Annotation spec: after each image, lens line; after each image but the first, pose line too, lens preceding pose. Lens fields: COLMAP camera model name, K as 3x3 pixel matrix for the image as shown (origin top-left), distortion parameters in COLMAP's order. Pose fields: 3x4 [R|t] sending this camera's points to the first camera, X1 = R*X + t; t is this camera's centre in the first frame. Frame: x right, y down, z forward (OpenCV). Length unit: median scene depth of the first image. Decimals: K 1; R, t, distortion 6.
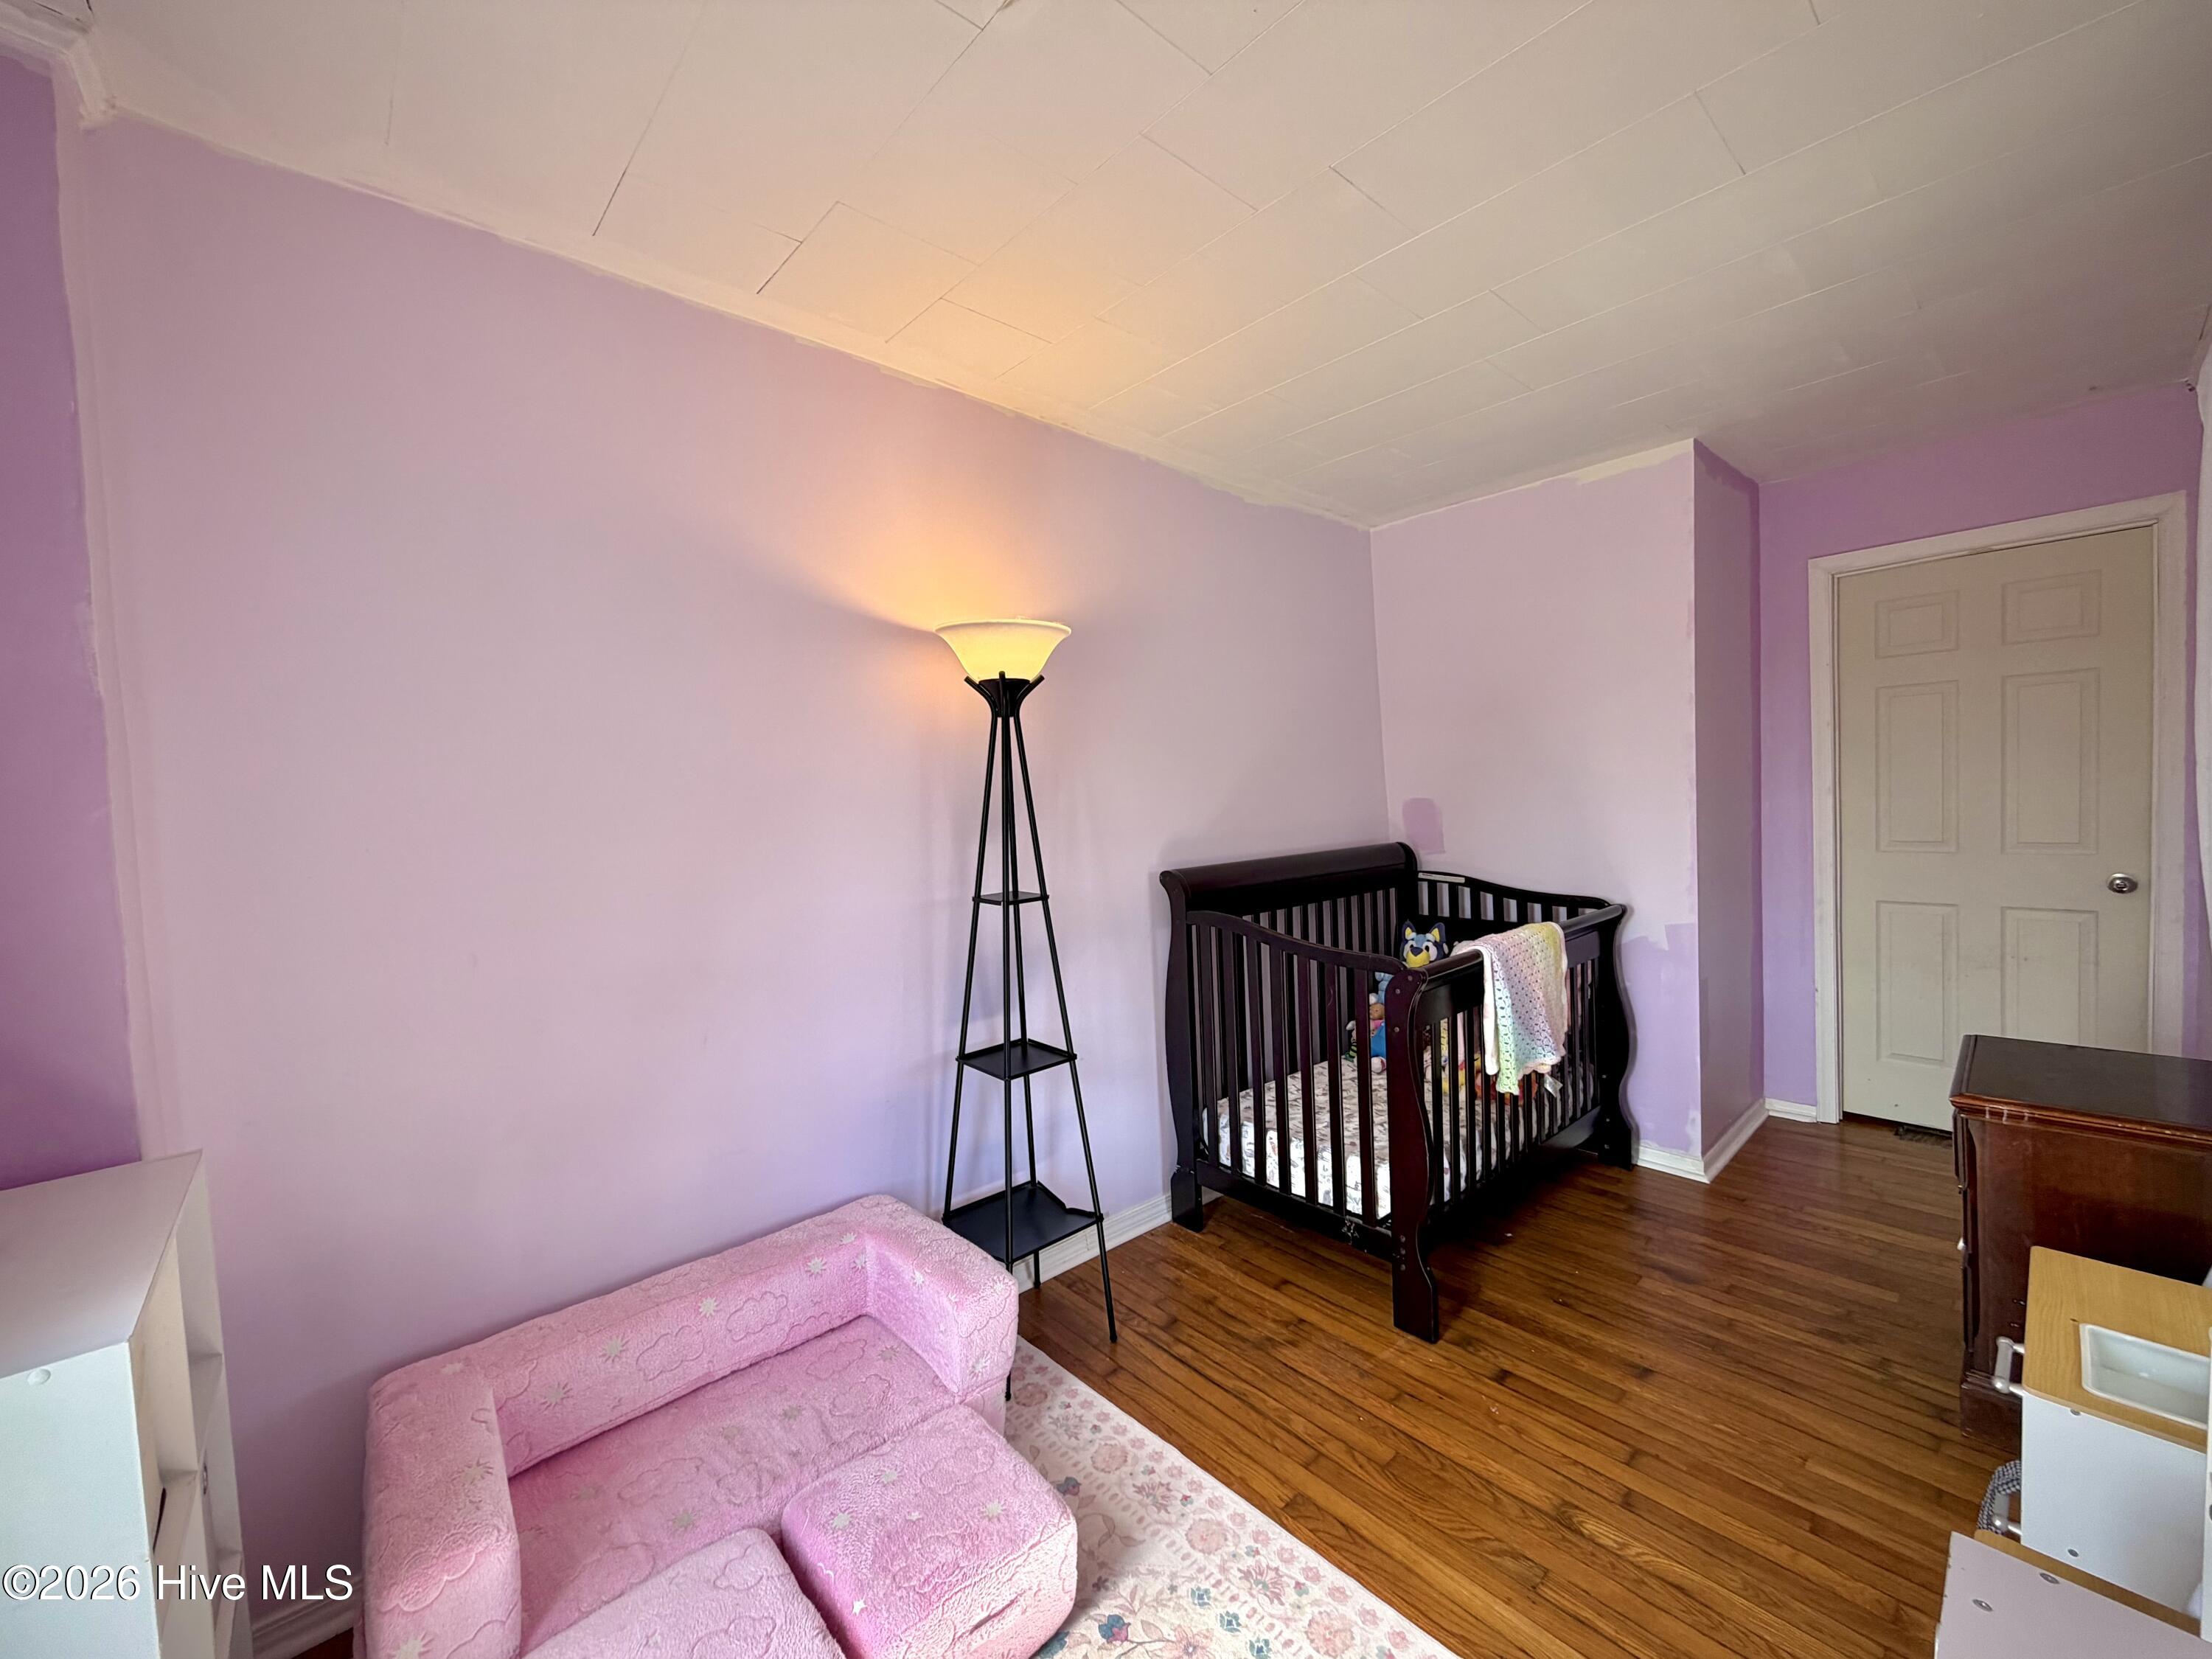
lens RADIAL K [[880.5, 0, 1106.0], [0, 880.5, 829.5], [0, 0, 1]] dist [-0.002911, -0.000150]
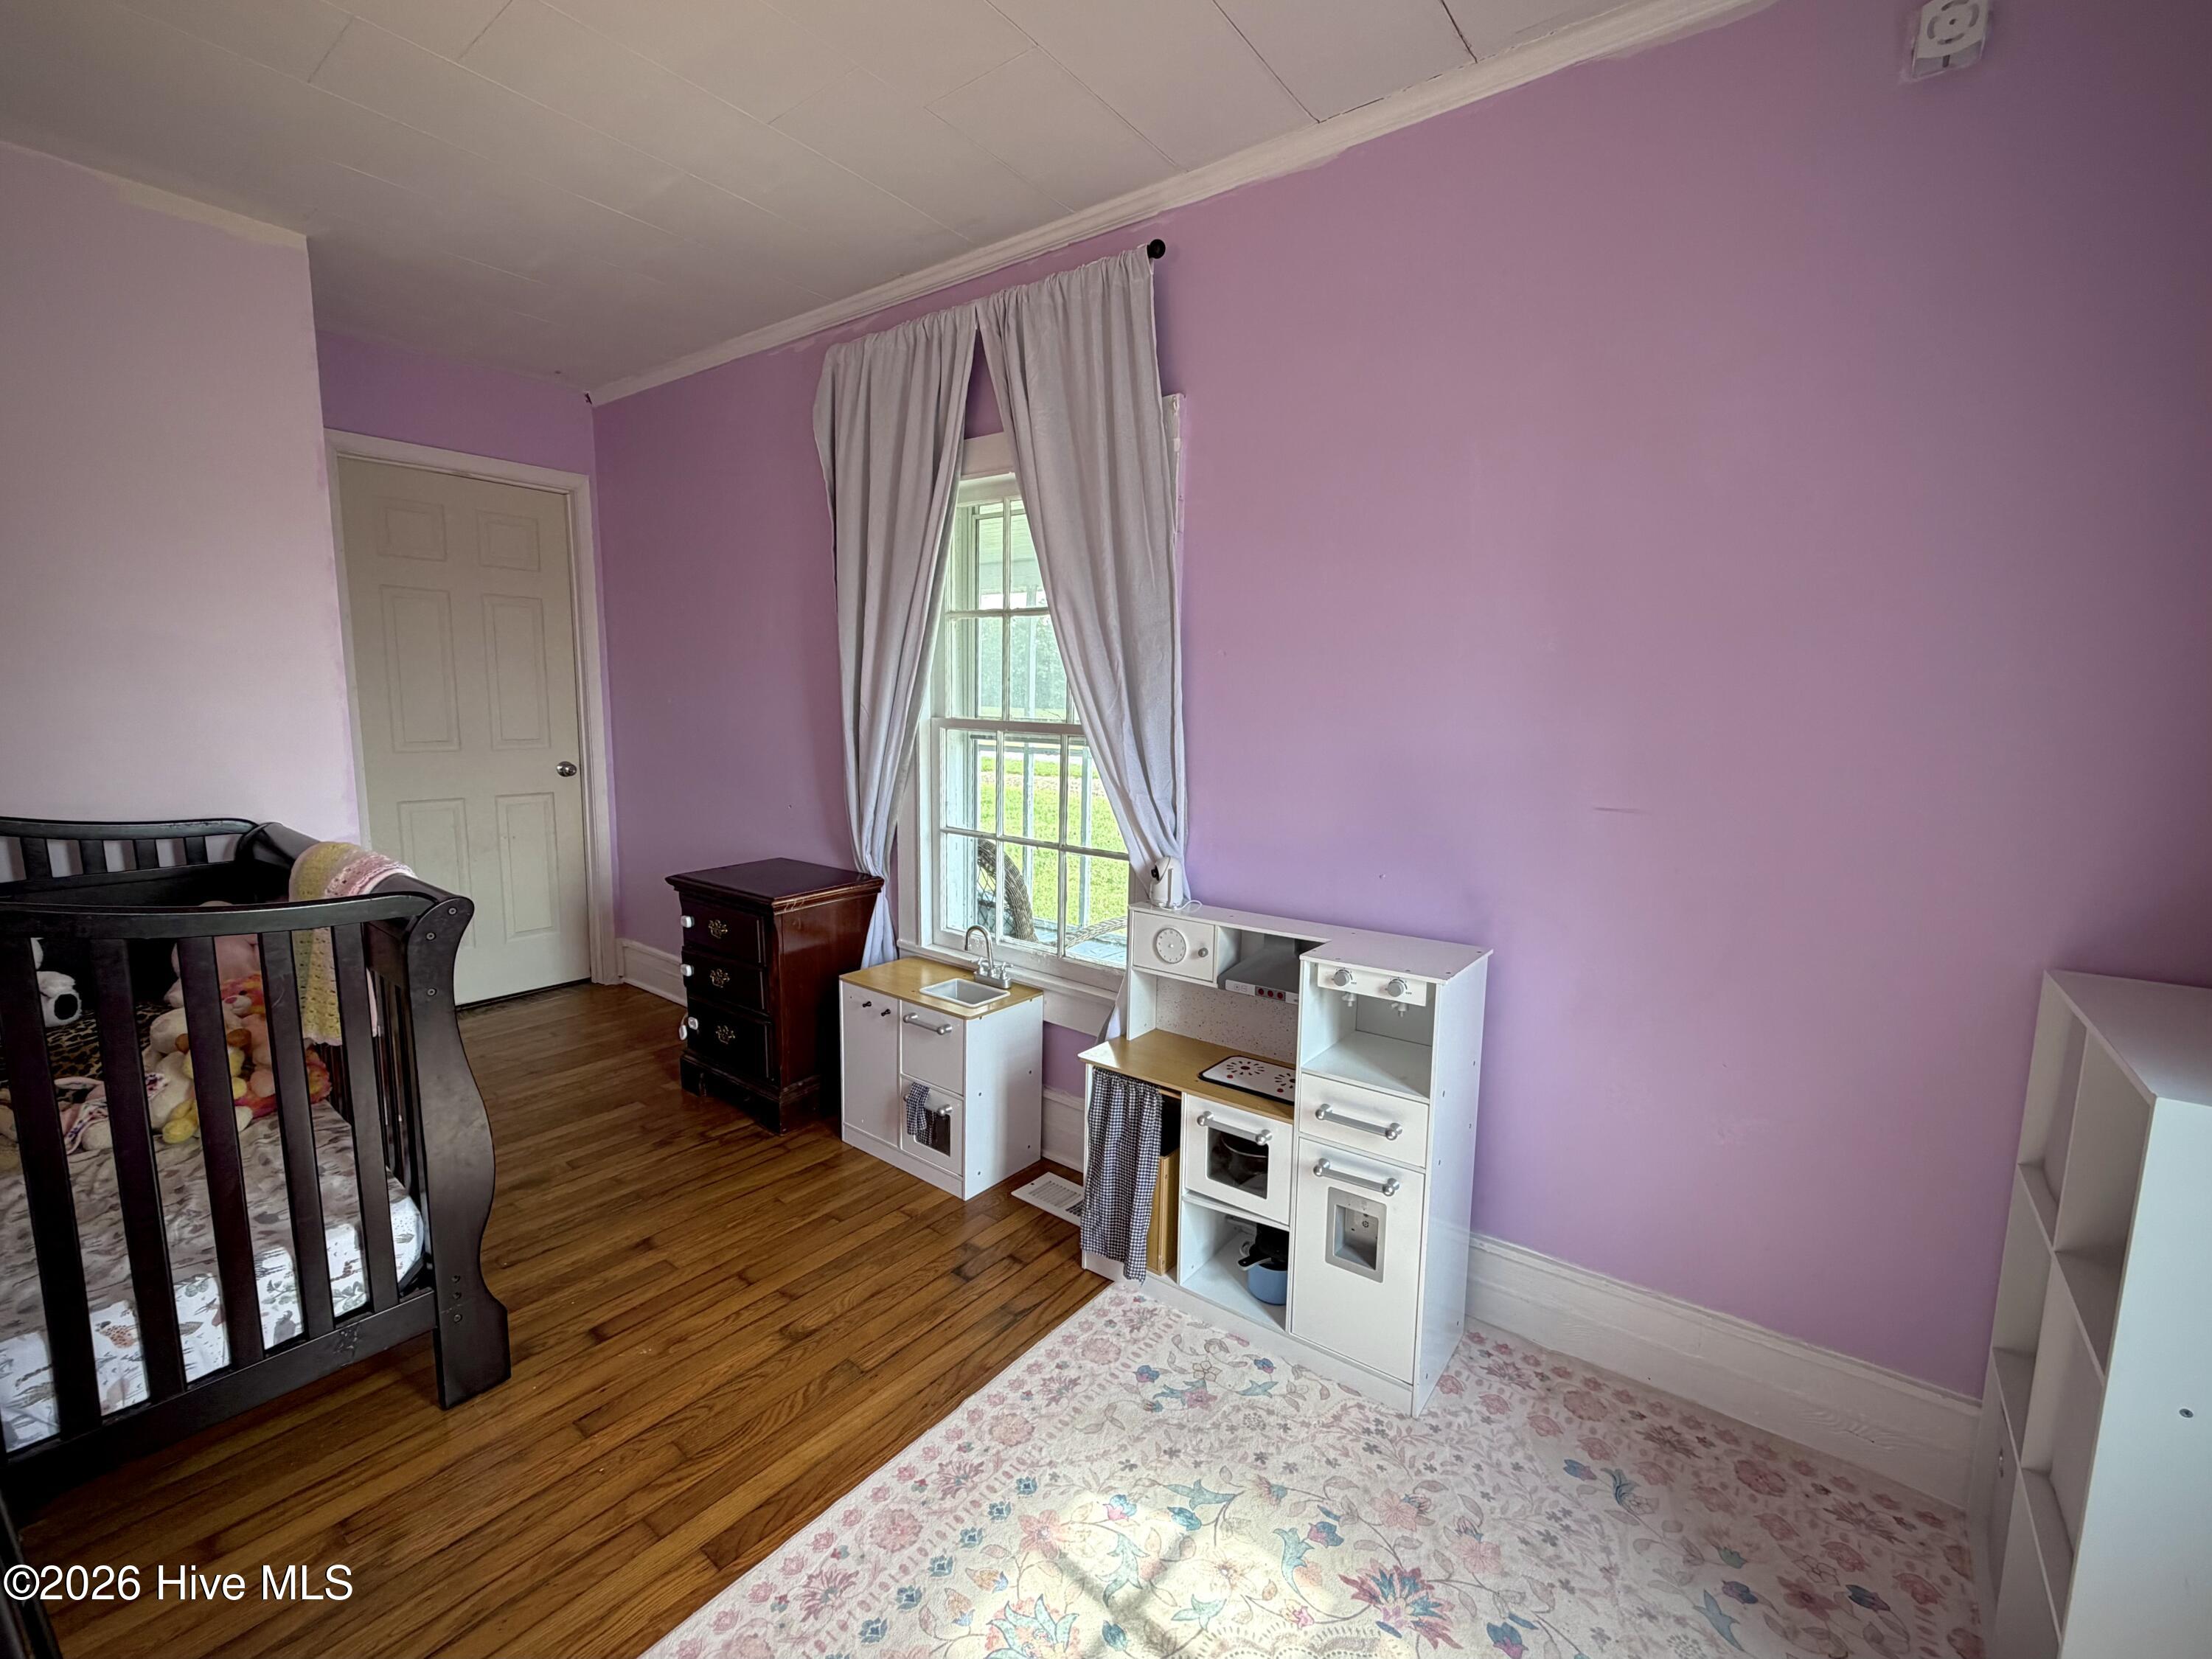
lens RADIAL K [[922.5, 0, 1113.7], [0, 922.5, 795.0], [0, 0, 1]] dist [0.000179, -0.000120]
pose [[-0.166577, -0.067576, 0.983710, -0.555685], [0.038654, 0.996434, 0.074995, 0.049157], [-0.985270, 0.050517, -0.163371, 0.700253]]
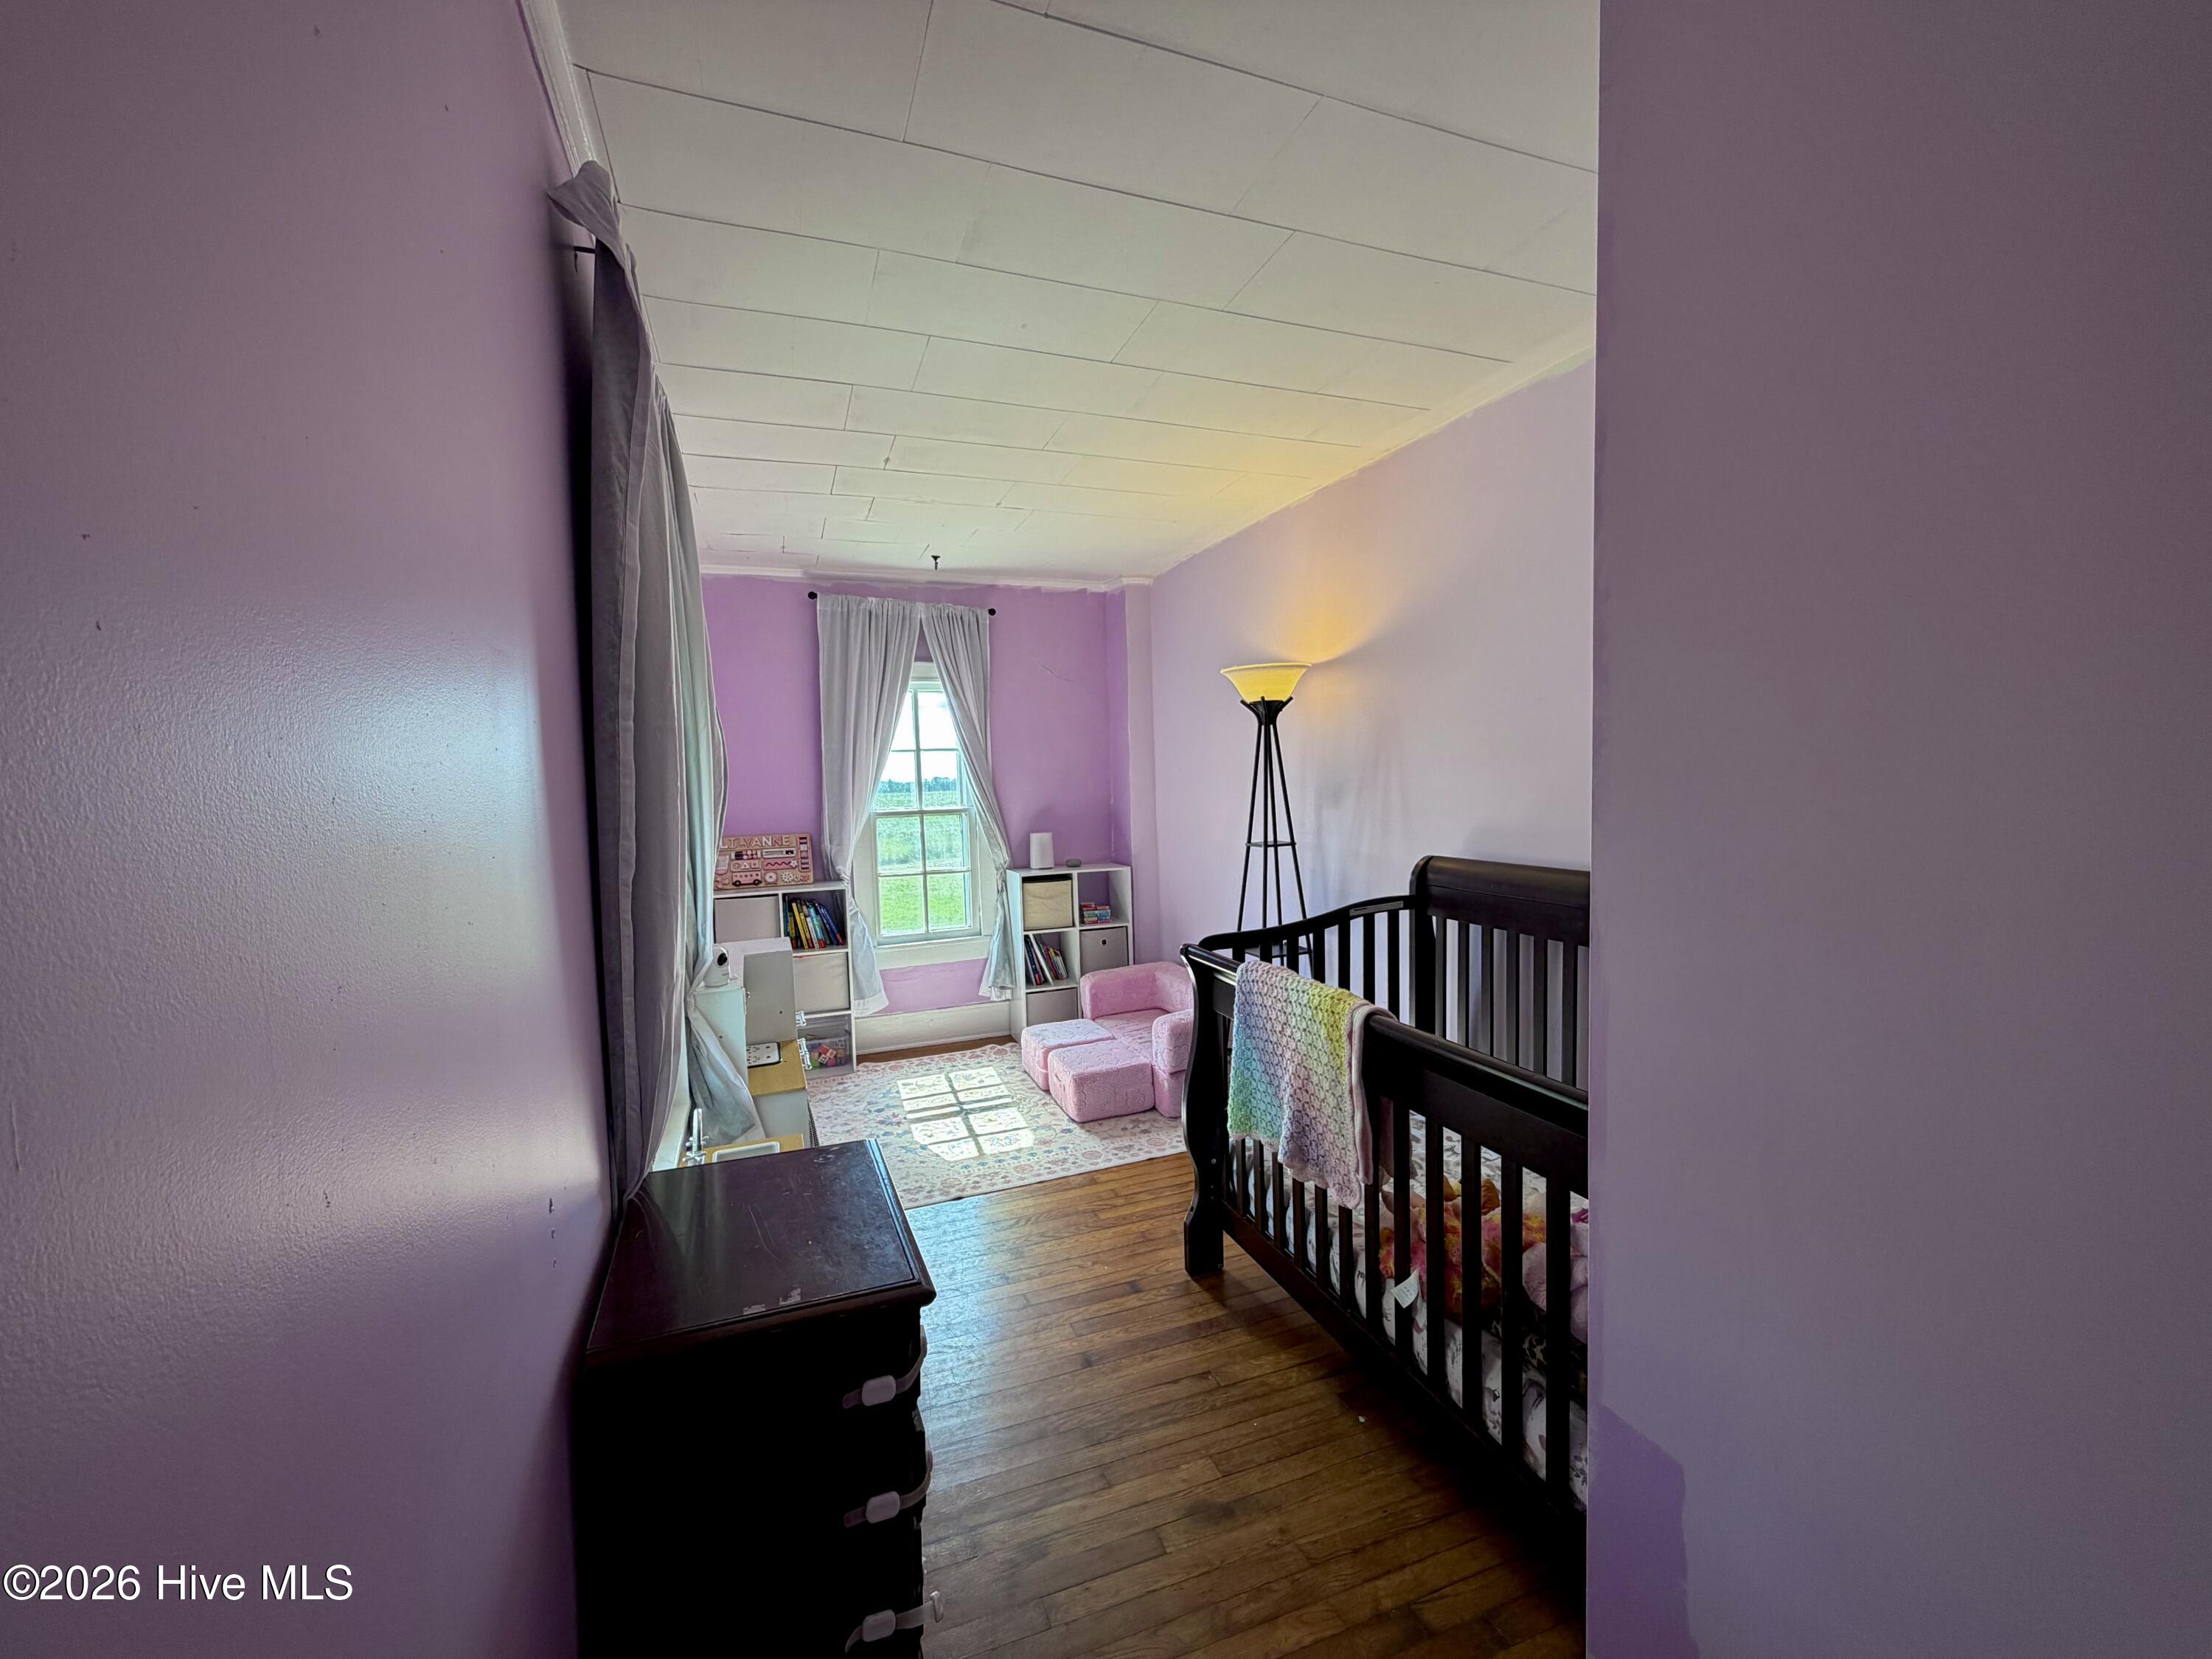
lens RADIAL K [[900.6, 0, 1106.0], [0, 900.6, 829.5], [0, 0, 1]] dist [-0.000359, -0.000030]
pose [[-0.364289, 0.099670, -0.925937, 1.724376], [-0.001307, 0.994201, 0.107533, -0.138750], [0.931285, 0.040383, -0.362046, 1.557644]]
